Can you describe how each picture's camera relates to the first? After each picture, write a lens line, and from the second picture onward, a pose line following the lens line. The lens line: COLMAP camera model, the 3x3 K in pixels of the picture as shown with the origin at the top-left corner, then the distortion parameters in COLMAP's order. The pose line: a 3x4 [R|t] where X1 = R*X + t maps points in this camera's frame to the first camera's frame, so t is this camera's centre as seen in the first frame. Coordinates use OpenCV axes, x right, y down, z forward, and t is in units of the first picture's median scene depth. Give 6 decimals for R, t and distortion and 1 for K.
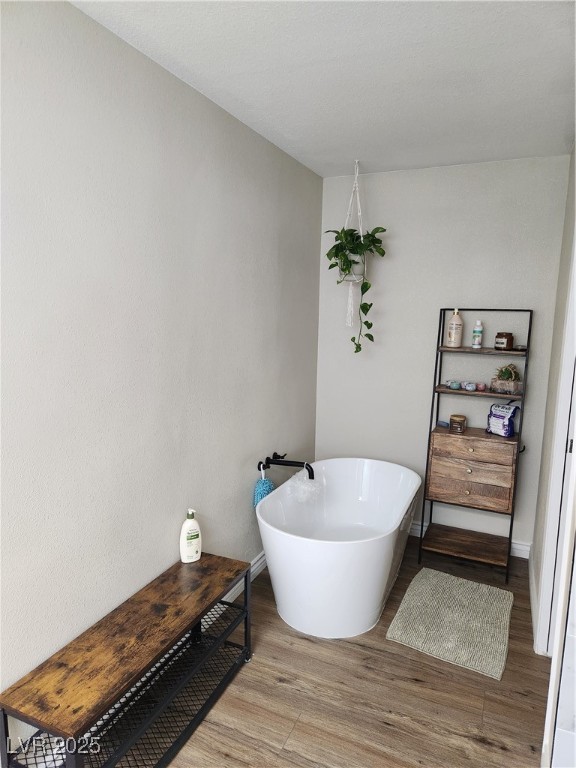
lens RADIAL K [[517.2, 0, 284.2], [0, 517.2, 385.6], [0, 0, 1]] dist [0.023284, -0.019739]
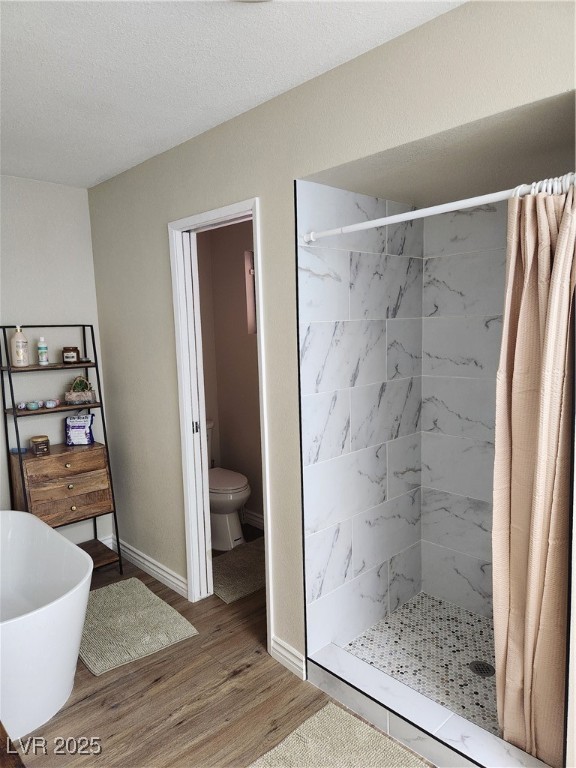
lens RADIAL K [[517.2, 0, 286.5], [0, 517.2, 382.6], [0, 0, 1]] dist [0.023284, -0.019739]
pose [[0.371865, -0.136882, 0.918139, -0.397567], [0.164421, 0.983142, 0.079979, -0.045691], [-0.913609, 0.121220, 0.388103, 0.217807]]
